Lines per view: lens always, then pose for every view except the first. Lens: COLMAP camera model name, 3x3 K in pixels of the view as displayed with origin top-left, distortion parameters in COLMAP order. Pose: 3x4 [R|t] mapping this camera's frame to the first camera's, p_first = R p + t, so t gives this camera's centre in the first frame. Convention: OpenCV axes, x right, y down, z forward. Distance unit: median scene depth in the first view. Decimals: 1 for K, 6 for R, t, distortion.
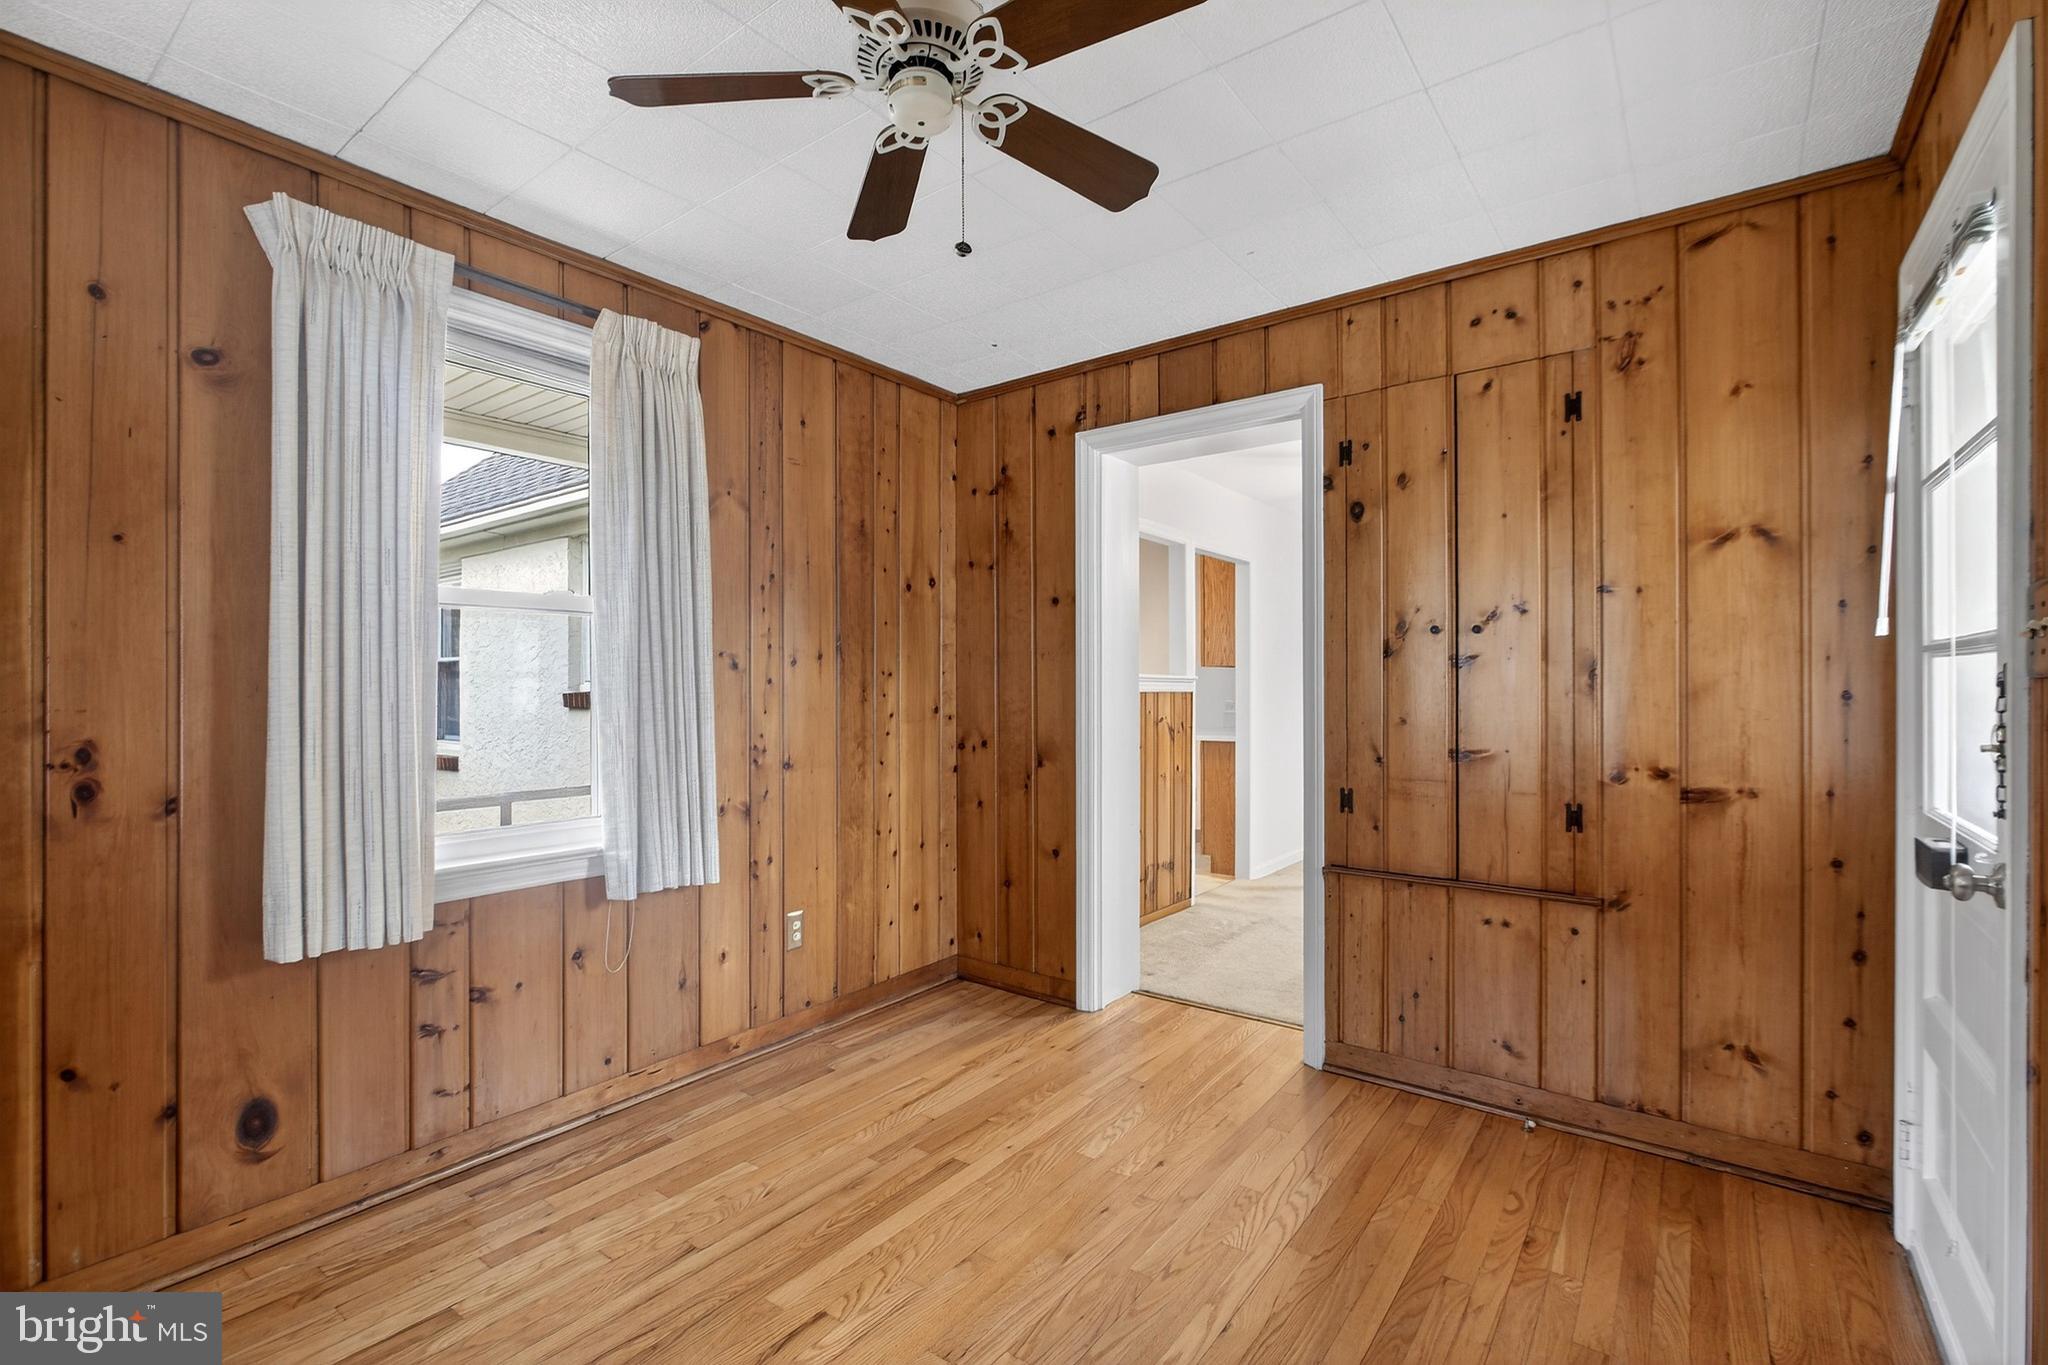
lens RADIAL K [[920.5, 0, 1012.6], [0, 920.5, 676.0], [0, 0, 1]] dist [0.000087, 0.000636]
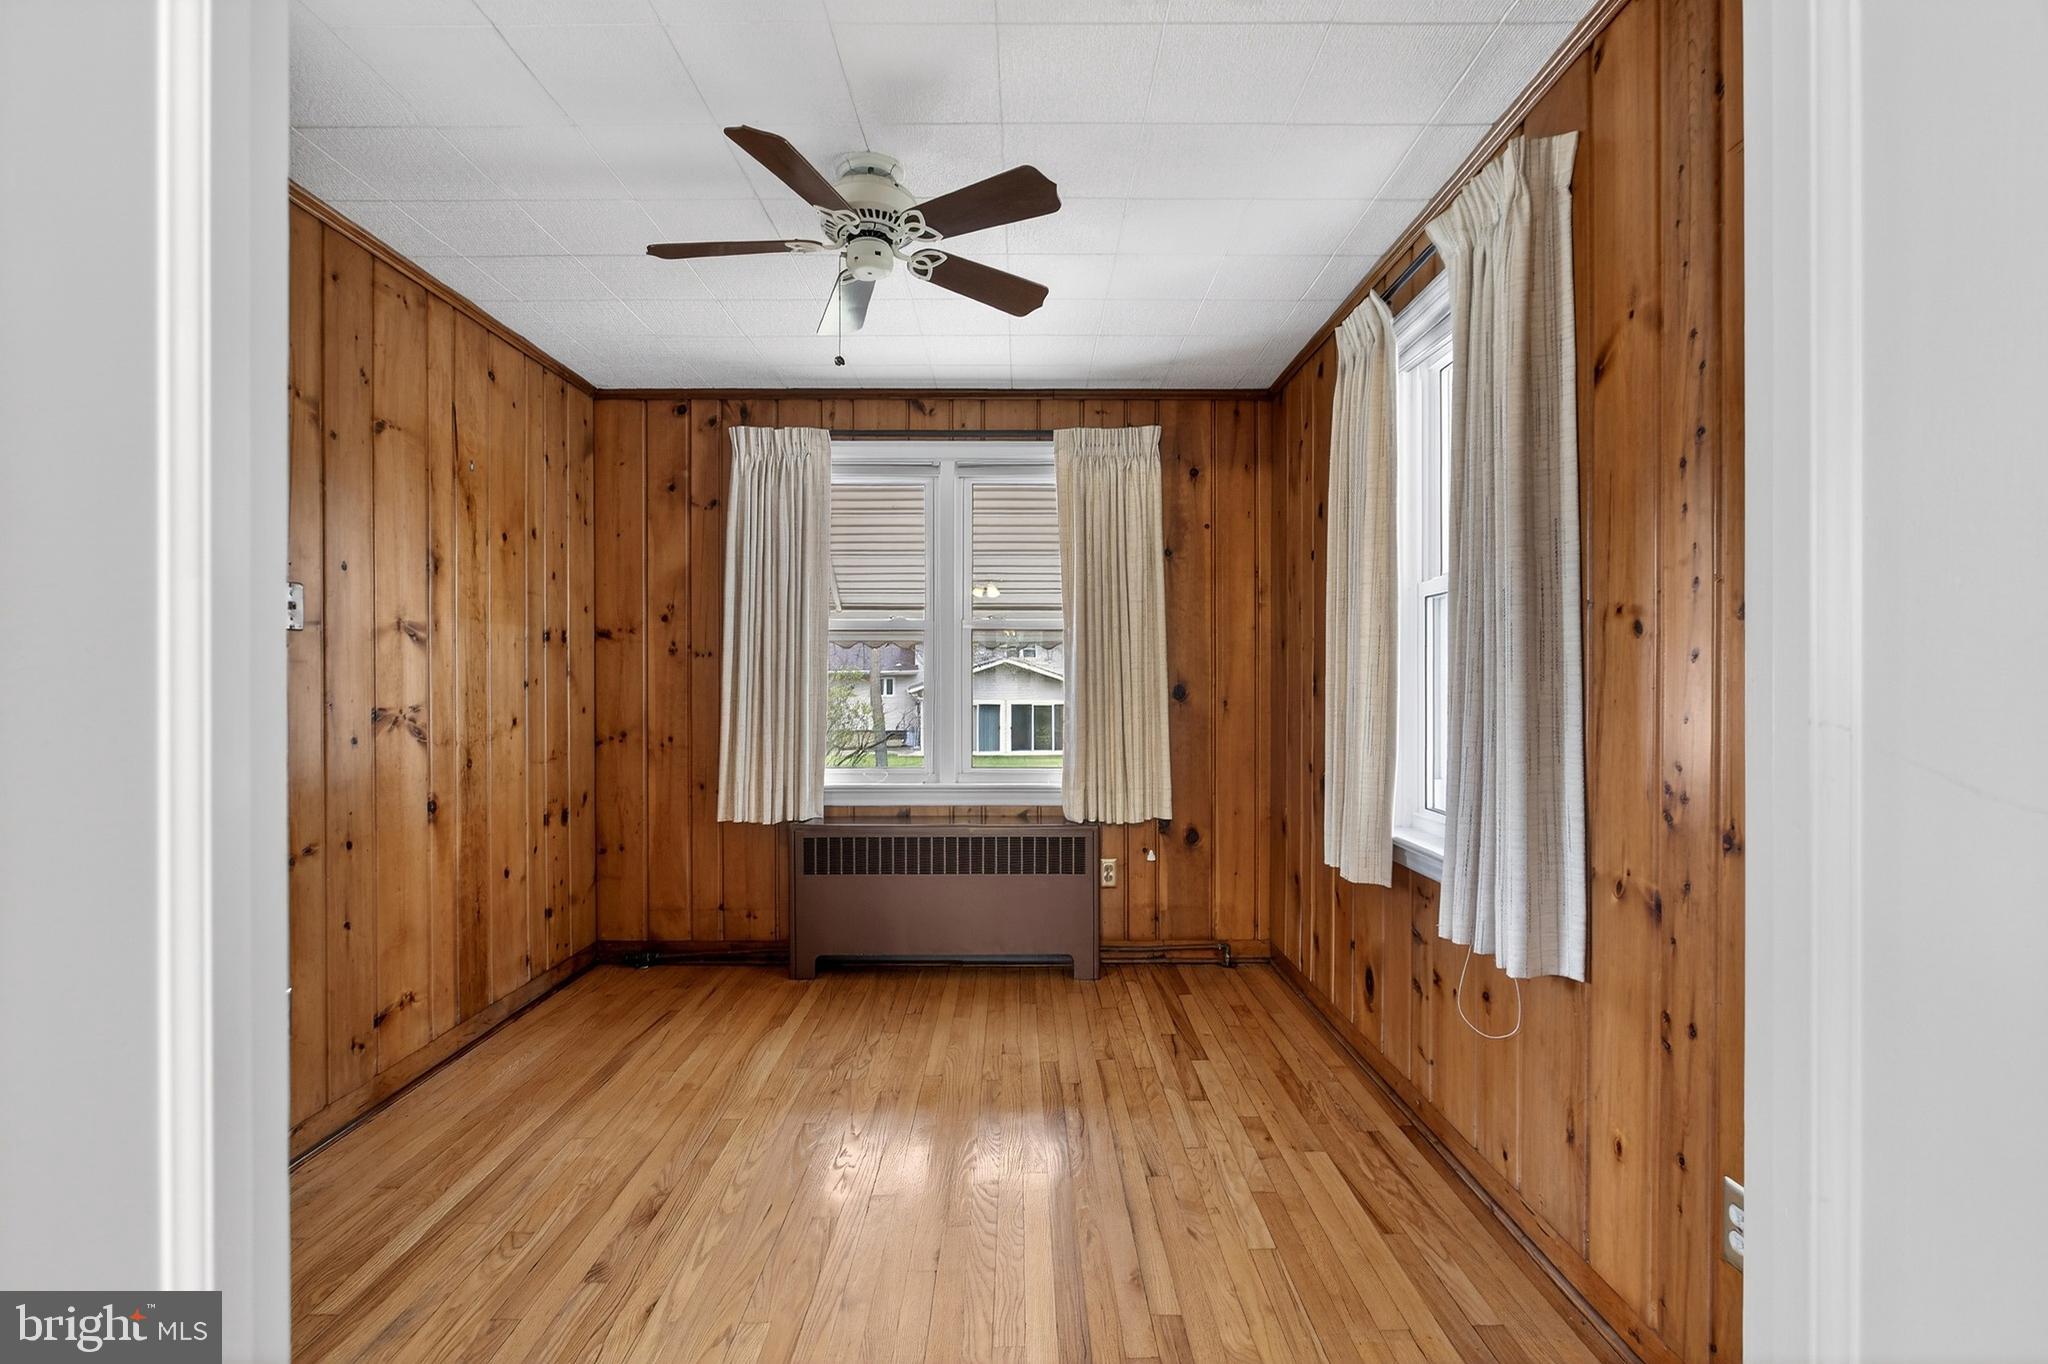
lens RADIAL K [[920.5, 0, 1012.6], [0, 920.5, 675.5], [0, 0, 1]] dist [0.000087, 0.000636]
pose [[-0.788952, 0.001969, -0.614452, 0.361408], [0.009820, 0.999908, -0.009406, 0.020464], [0.614376, -0.013455, -0.788898, 1.371319]]
